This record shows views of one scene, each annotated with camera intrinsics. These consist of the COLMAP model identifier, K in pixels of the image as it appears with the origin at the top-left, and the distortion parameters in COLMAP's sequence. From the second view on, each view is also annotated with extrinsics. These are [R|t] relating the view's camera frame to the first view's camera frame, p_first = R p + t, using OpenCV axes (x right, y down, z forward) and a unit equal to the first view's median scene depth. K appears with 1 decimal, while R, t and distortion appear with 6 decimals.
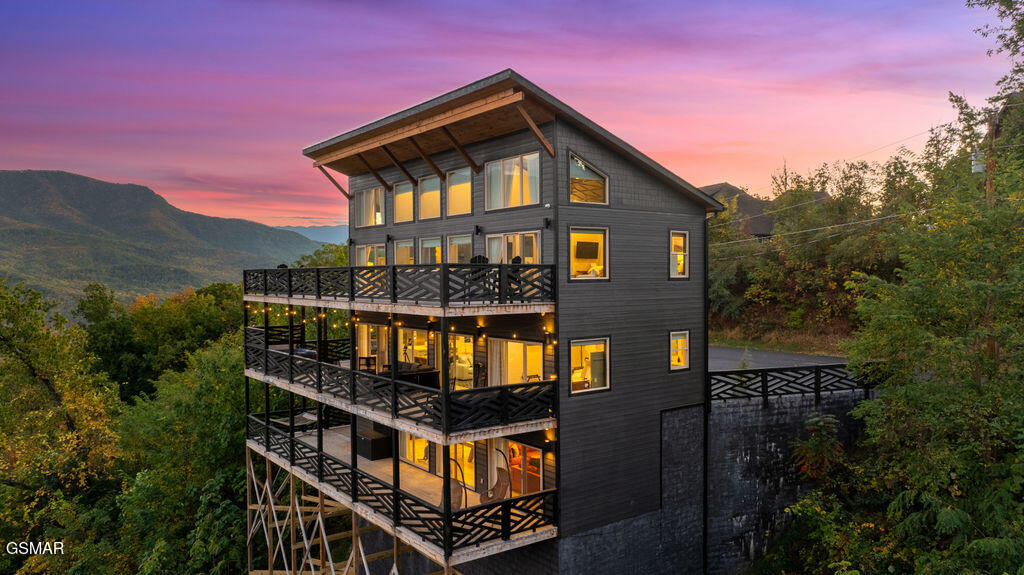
lens RADIAL K [[723.9, 0, 513.4], [0, 723.9, 285.6], [0, 0, 1]] dist [-0.040308, 0.042679]
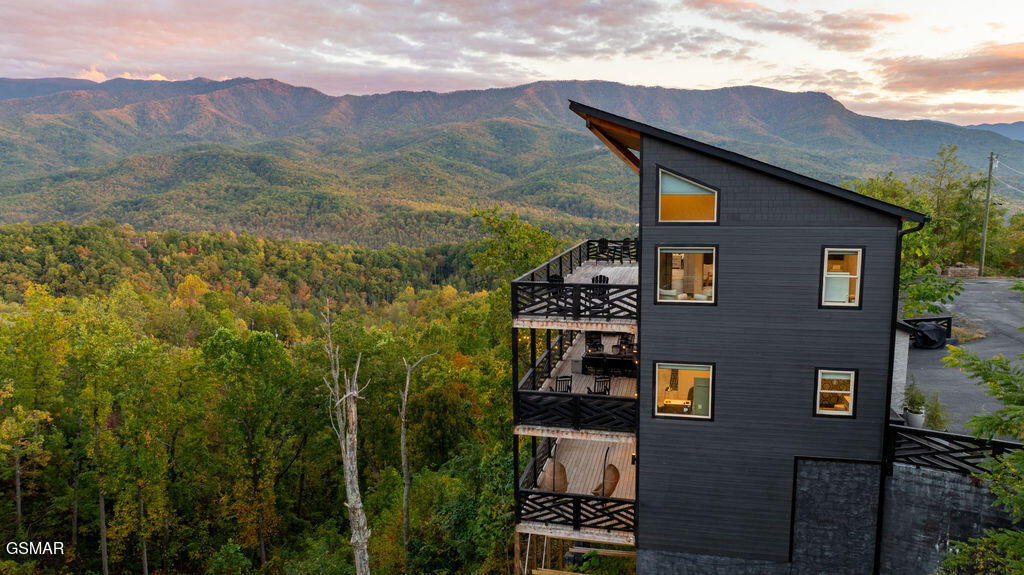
lens RADIAL K [[723.9, 0, 512.0], [0, 723.9, 286.1], [0, 0, 1]] dist [-0.040308, 0.042679]
pose [[0.640452, 0.106521, -0.760575, 0.561432], [-0.006962, 0.991099, 0.132943, -0.127393], [0.767966, -0.079848, 0.635493, 0.189958]]
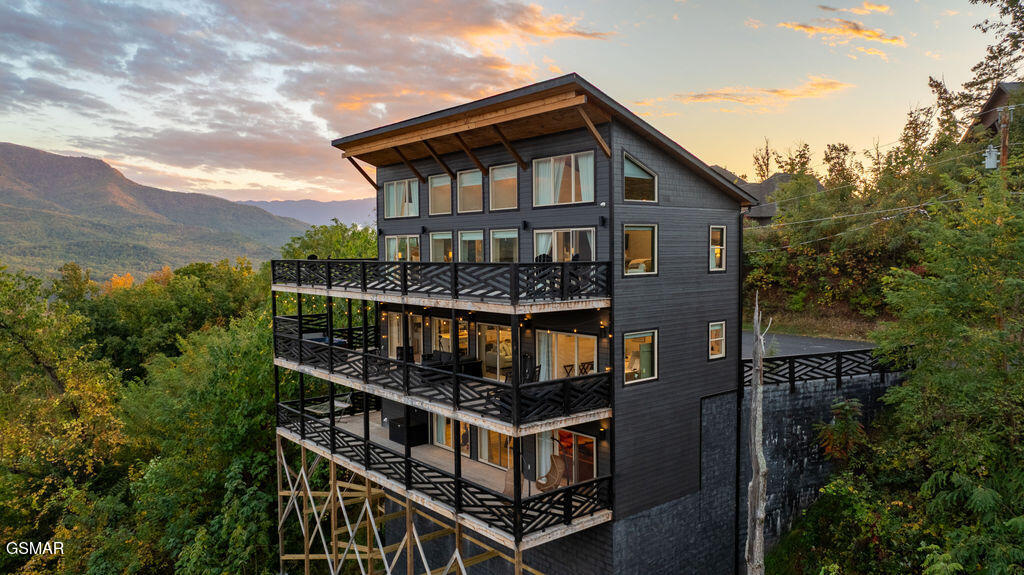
lens RADIAL K [[723.9, 0, 513.2], [0, 723.9, 286.1], [0, 0, 1]] dist [-0.040308, 0.042679]
pose [[0.998917, -0.005018, 0.046259, -0.104882], [0.003378, 0.999365, 0.035472, -0.024668], [-0.046407, -0.035277, 0.998300, -0.025880]]
